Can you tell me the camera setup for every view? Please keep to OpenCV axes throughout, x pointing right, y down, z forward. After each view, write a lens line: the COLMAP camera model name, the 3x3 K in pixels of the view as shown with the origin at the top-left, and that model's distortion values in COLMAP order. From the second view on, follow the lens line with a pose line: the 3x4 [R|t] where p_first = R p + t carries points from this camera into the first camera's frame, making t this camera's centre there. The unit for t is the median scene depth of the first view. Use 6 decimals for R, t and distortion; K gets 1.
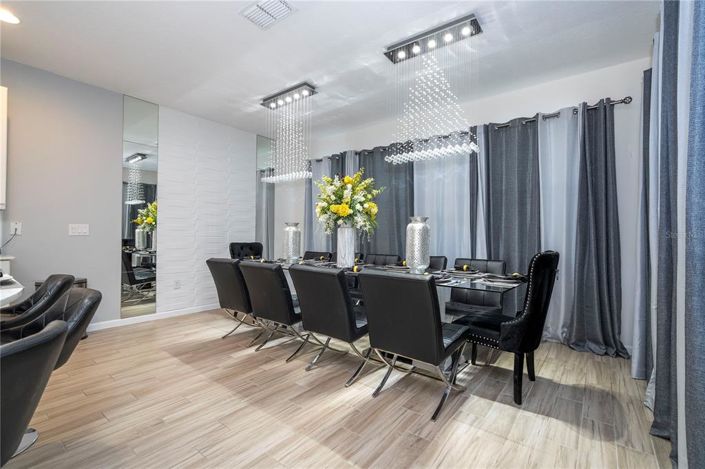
lens RADIAL K [[317.0, 0, 346.8], [0, 317.0, 239.2], [0, 0, 1]] dist [-0.014375, 0.006033]
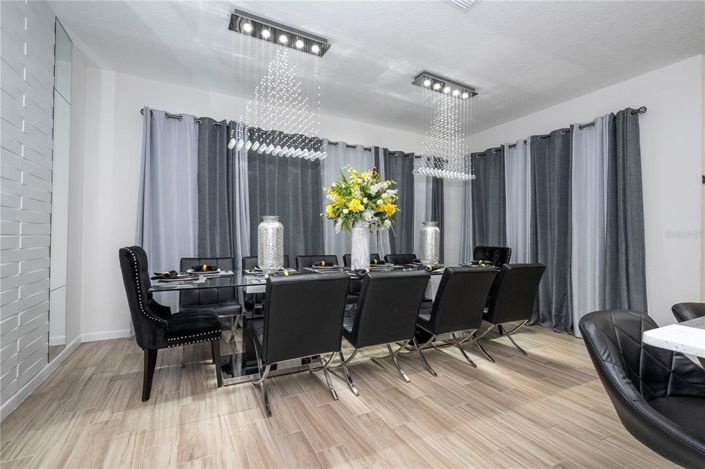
lens RADIAL K [[317.0, 0, 355.1], [0, 317.0, 236.4], [0, 0, 1]] dist [-0.014375, 0.006033]
pose [[0.419312, -0.002650, 0.907838, -0.906527], [0.003906, 0.999992, 0.001114, -0.011400], [-0.907834, 0.003079, 0.419319, 0.668424]]
